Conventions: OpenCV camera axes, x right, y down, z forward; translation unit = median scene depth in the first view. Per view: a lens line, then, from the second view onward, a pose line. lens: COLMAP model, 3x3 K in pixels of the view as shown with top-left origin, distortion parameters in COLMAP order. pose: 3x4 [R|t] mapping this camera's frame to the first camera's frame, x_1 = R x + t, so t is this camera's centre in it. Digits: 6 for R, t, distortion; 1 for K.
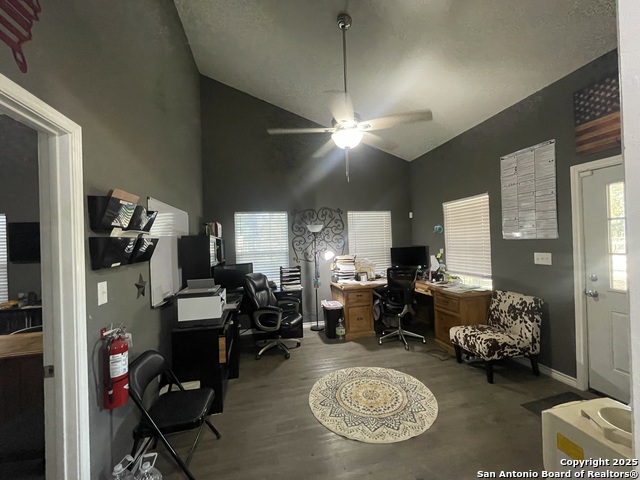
lens RADIAL K [[262.4, 0, 320.0], [0, 262.4, 240.0], [0, 0, 1]] dist [-0.001470, -0.000136]
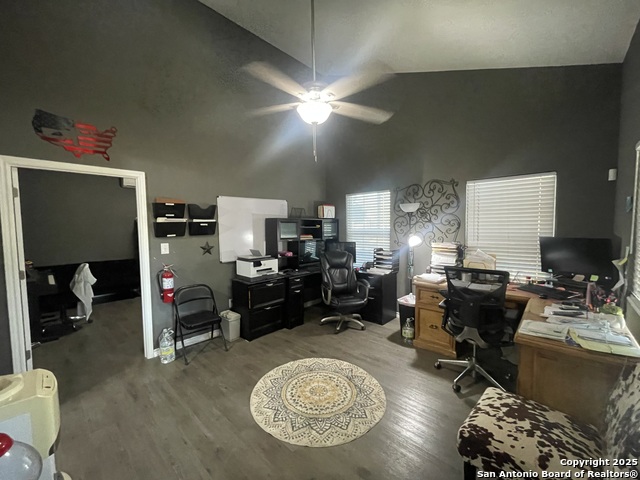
lens RADIAL K [[262.4, 0, 320.0], [0, 262.4, 240.0], [0, 0, 1]] dist [-0.001470, -0.000136]
pose [[0.553913, 0.078808, -0.828836, 0.676082], [0.000607, 0.995472, 0.095058, -0.027479], [0.832574, -0.053157, 0.551357, 0.372584]]
